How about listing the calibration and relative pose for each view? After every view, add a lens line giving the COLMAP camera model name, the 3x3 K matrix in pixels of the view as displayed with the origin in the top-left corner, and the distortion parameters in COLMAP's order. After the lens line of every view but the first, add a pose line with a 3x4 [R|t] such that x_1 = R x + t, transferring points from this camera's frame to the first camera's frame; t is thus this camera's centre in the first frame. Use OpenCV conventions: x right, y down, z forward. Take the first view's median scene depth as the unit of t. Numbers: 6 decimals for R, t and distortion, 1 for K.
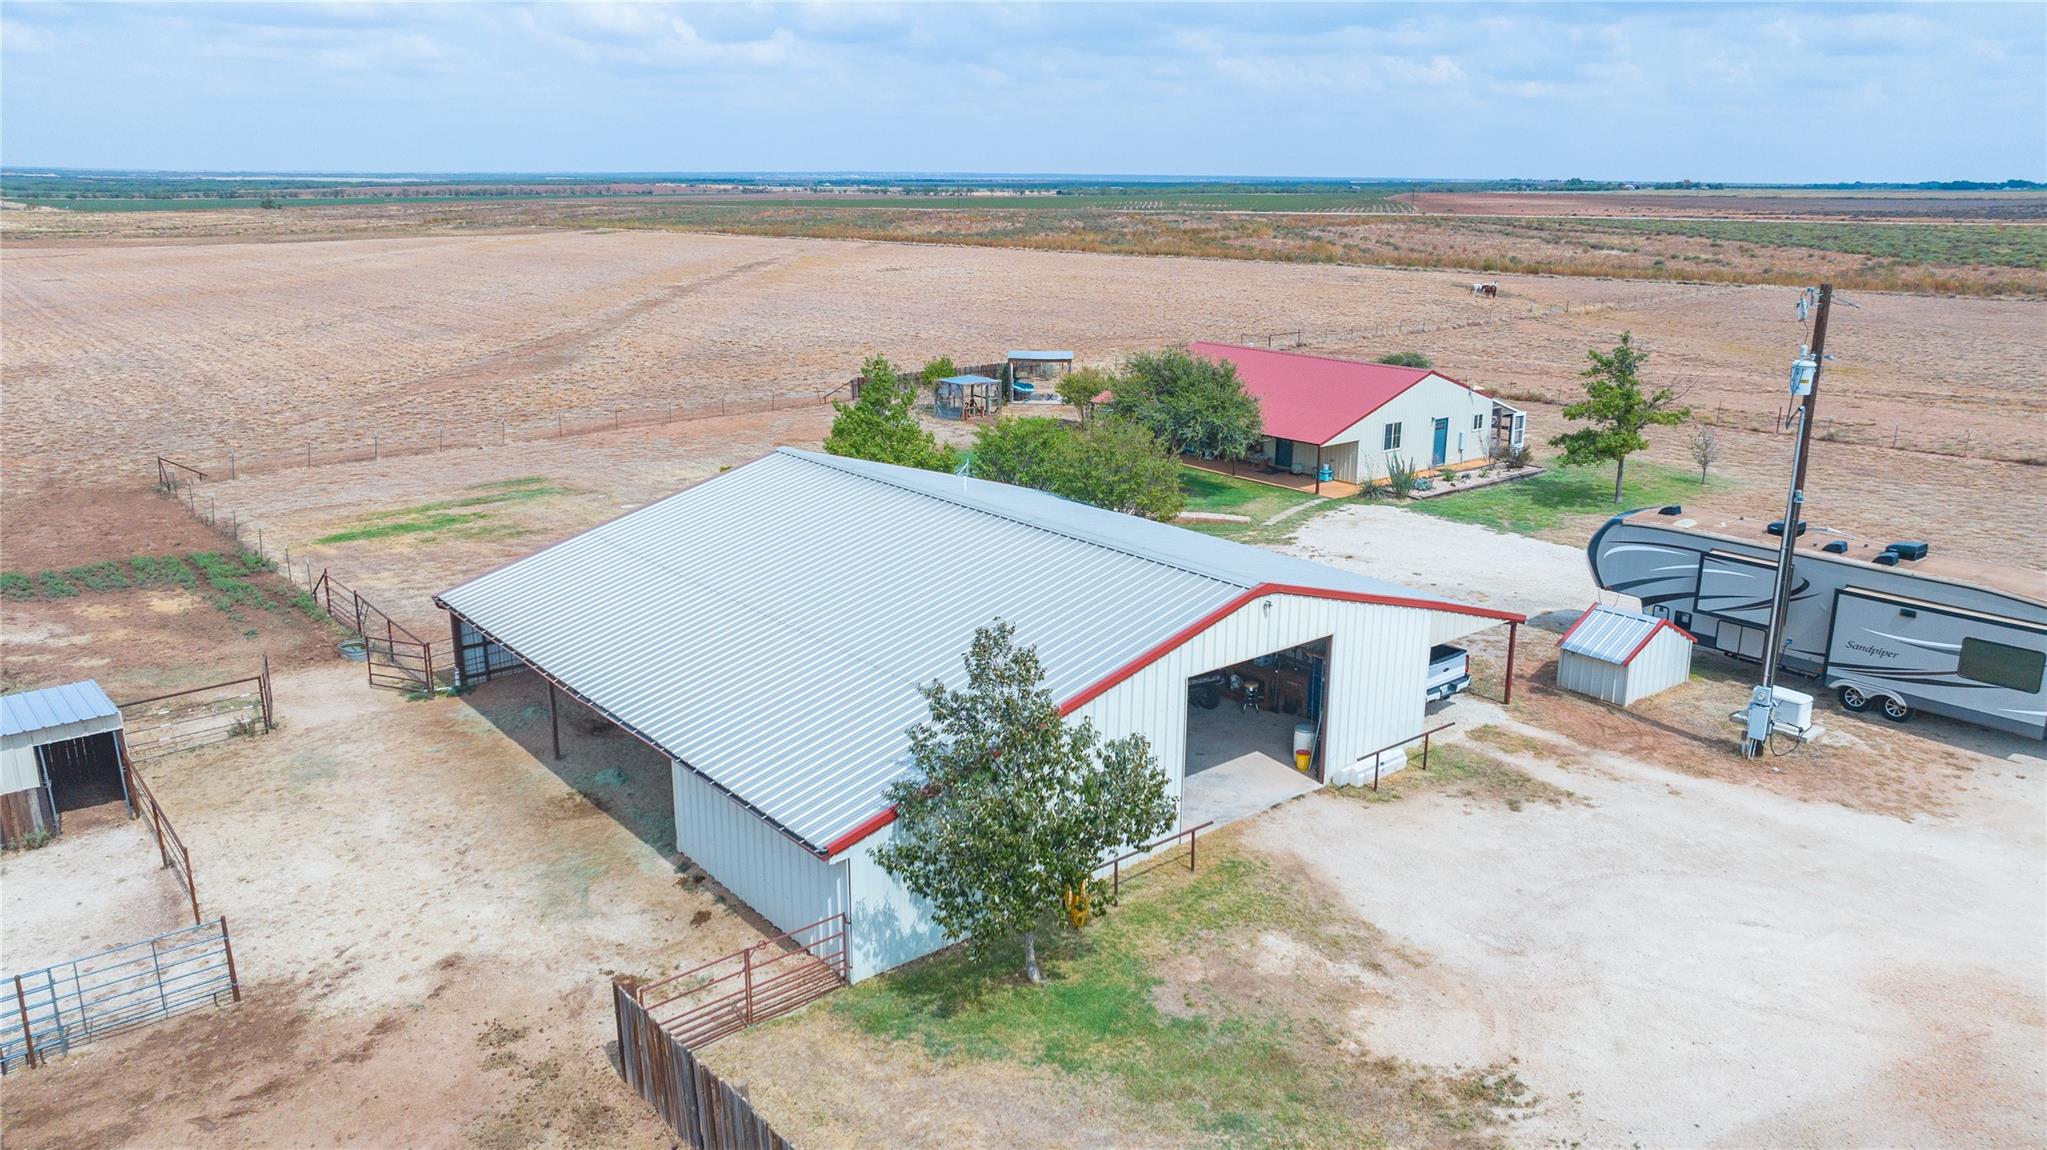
lens RADIAL K [[1433.0, 0, 1028.9], [0, 1433.0, 581.5], [0, 0, 1]] dist [-0.024699, 0.027590]
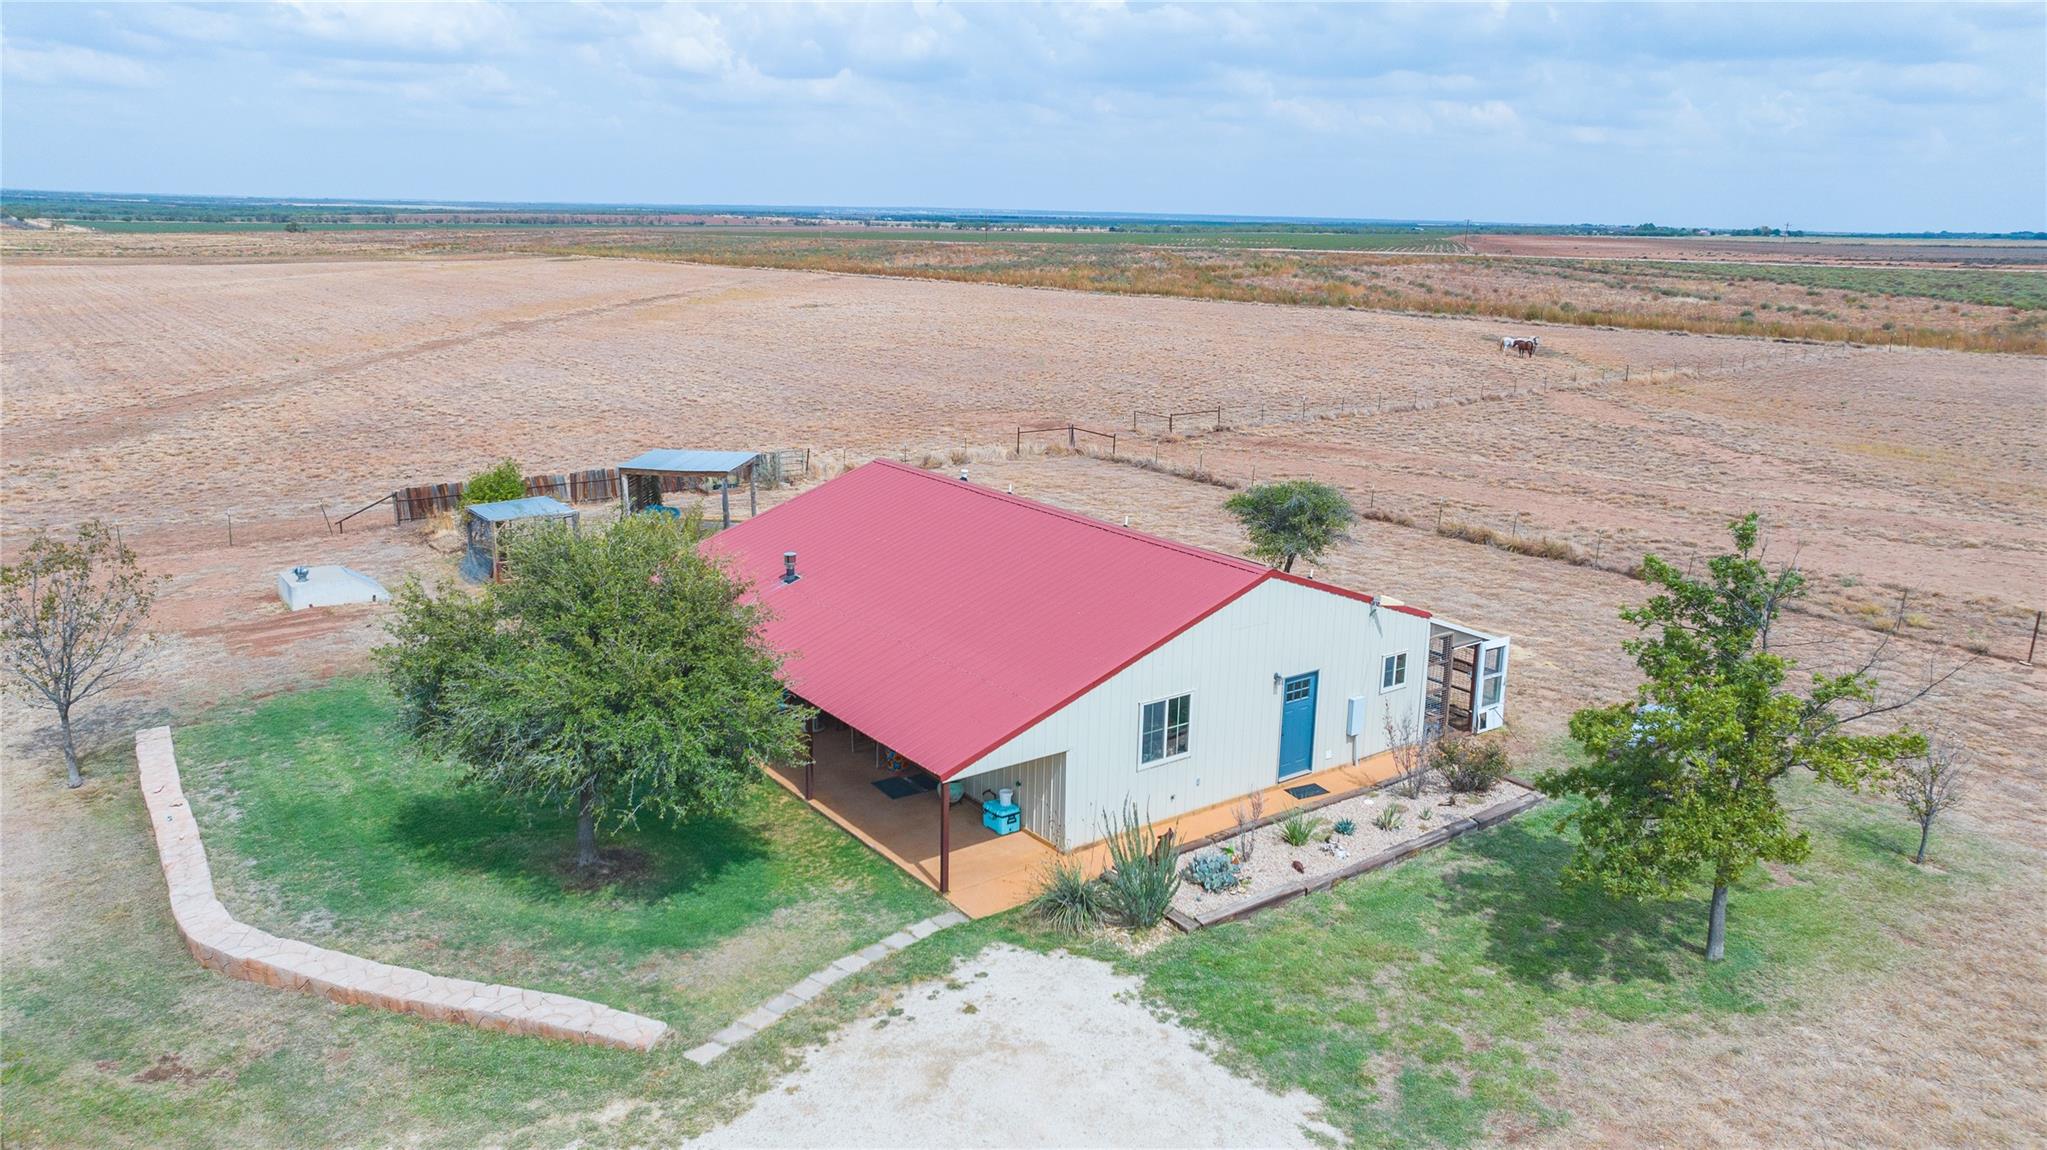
lens RADIAL K [[1433.0, 0, 1028.9], [0, 1433.0, 581.5], [0, 0, 1]] dist [-0.024699, 0.027590]
pose [[0.998857, 0.025078, -0.040684, 0.128490], [-0.026077, 0.999367, -0.024212, -0.074568], [0.040051, 0.025245, 0.998879, 0.323082]]
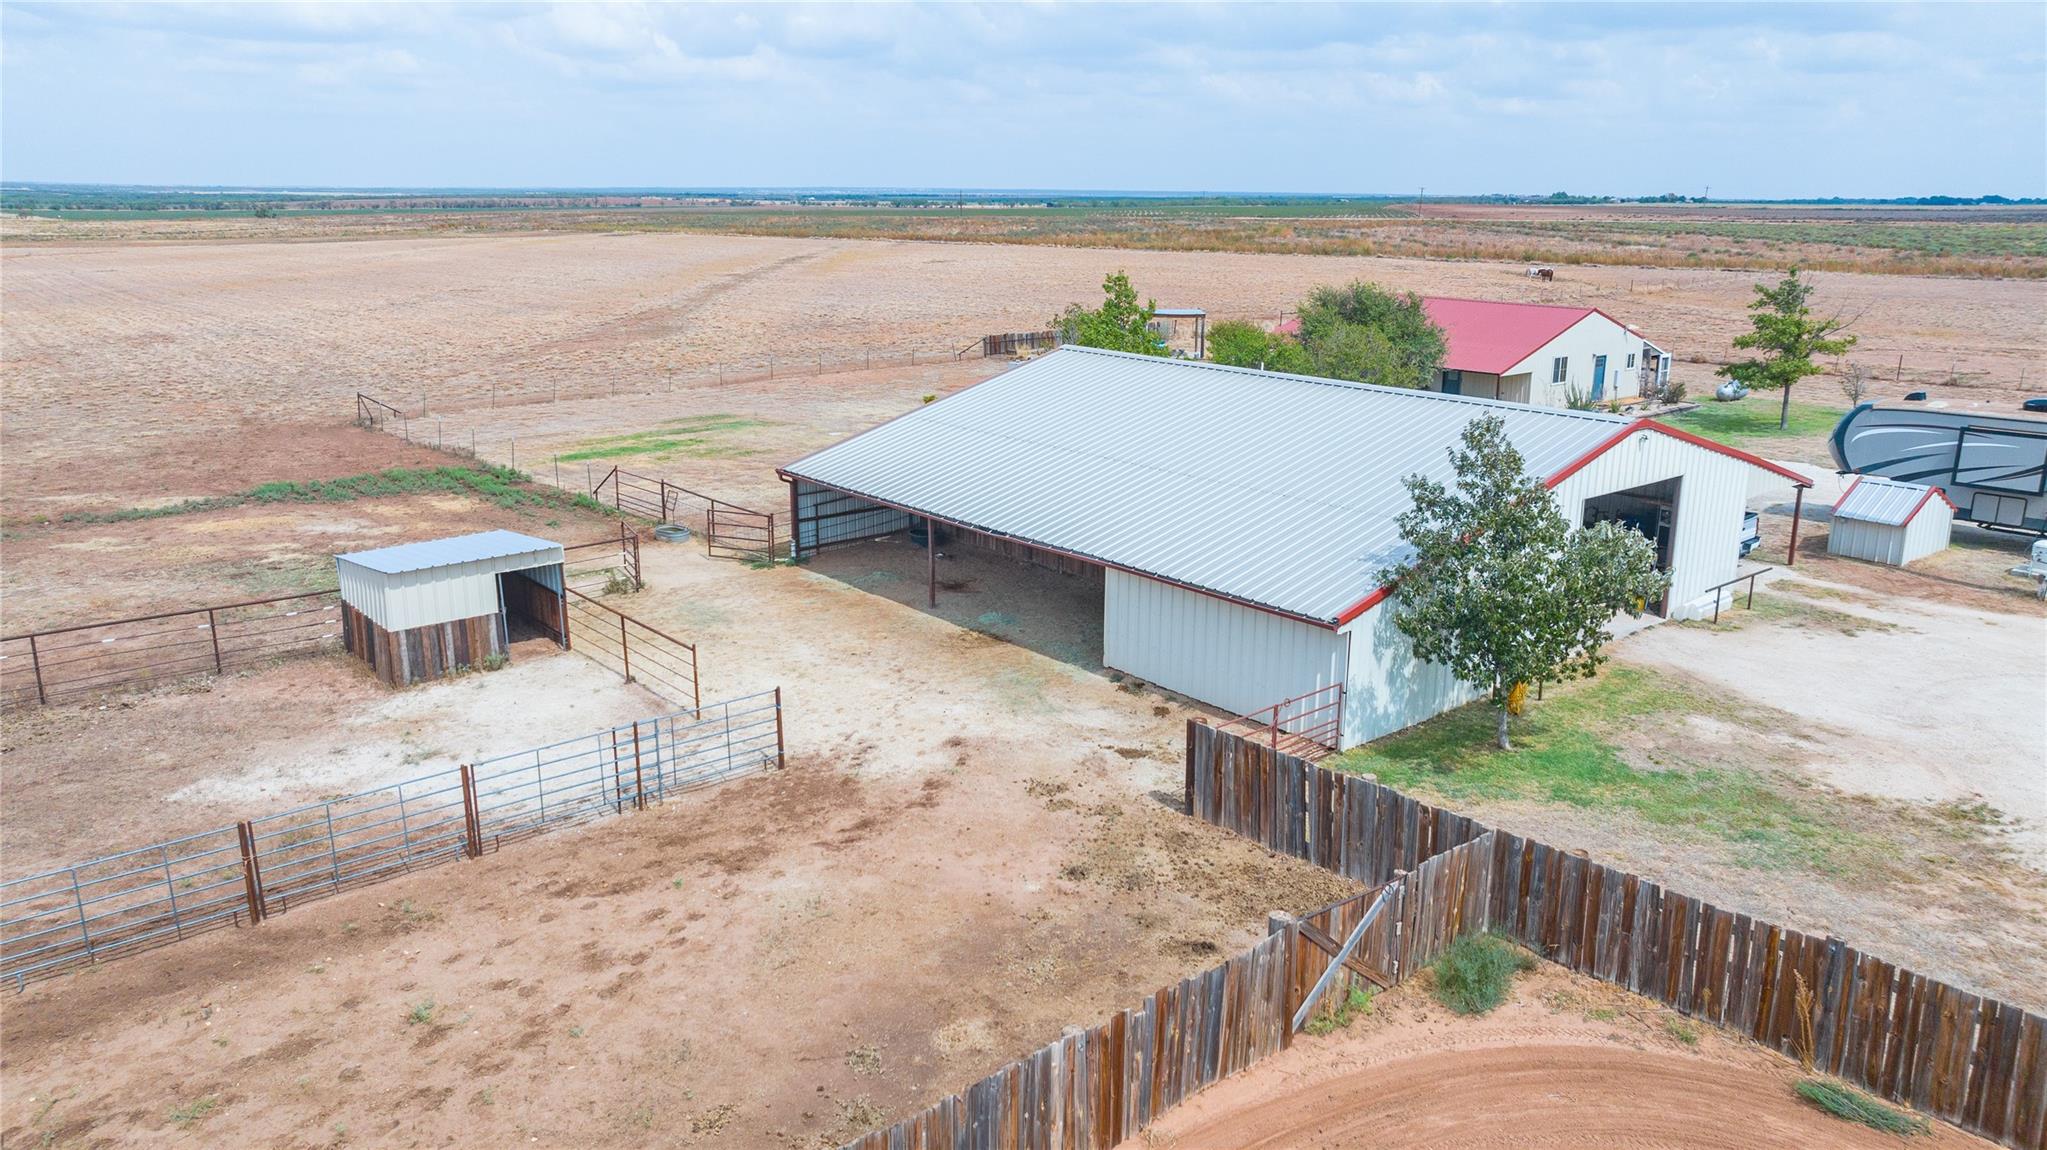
lens RADIAL K [[1442.6, 0, 1032.6], [0, 1442.6, 567.0], [0, 0, 1]] dist [-0.025205, 0.022800]
pose [[0.999888, -0.002429, 0.014761, -0.081647], [0.002745, 0.999767, -0.021425, 0.035391], [-0.014706, 0.021463, 0.999661, -0.022204]]
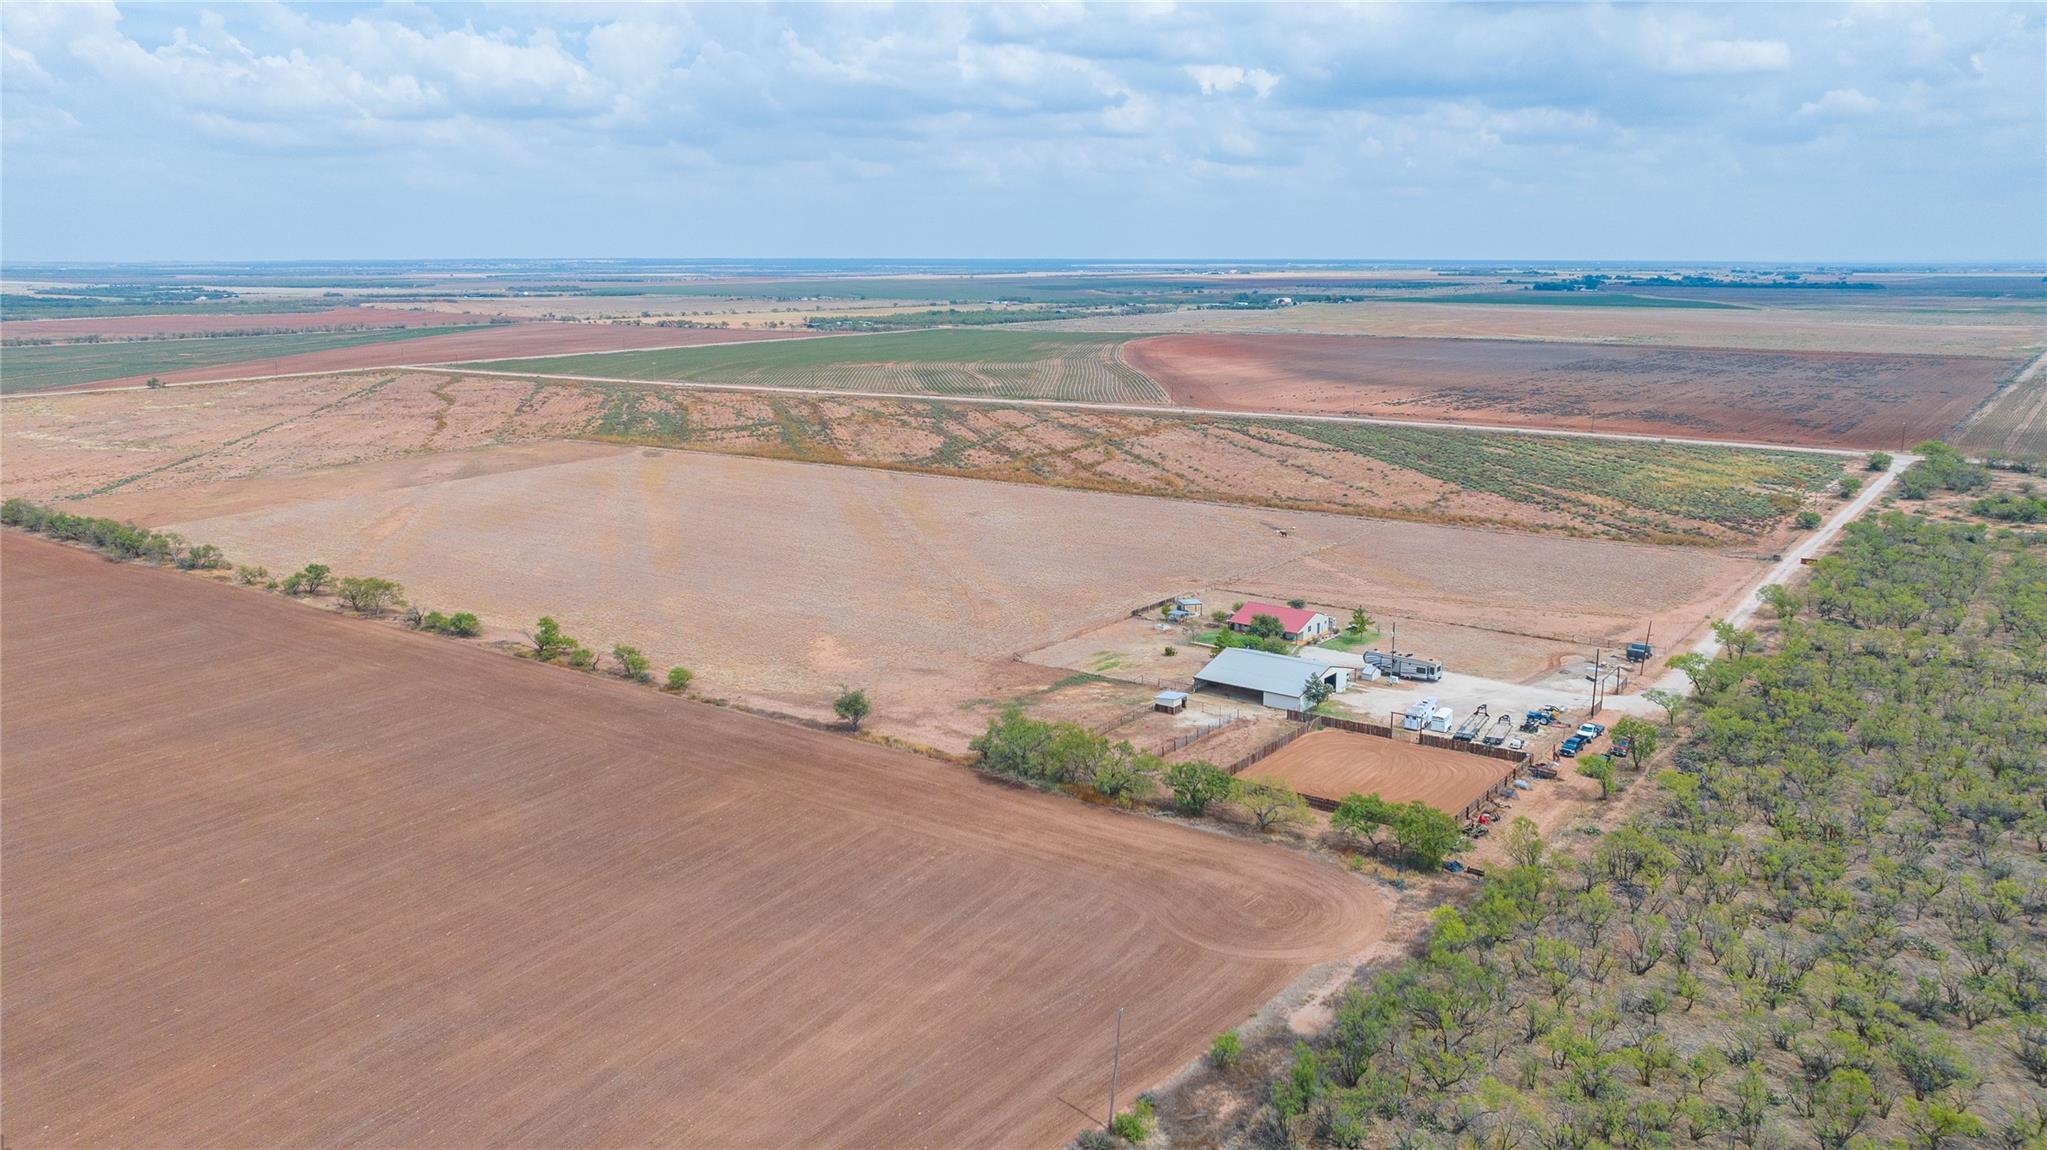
lens RADIAL K [[1501.5, 0, 1021.0], [0, 1501.5, 532.9], [0, 0, 1]] dist [-0.018642, 0.029804]
pose [[0.975849, -0.047007, 0.213327, -0.841381], [0.065778, 0.994479, -0.081760, -0.042900], [-0.208306, 0.093817, 0.973554, -1.762872]]
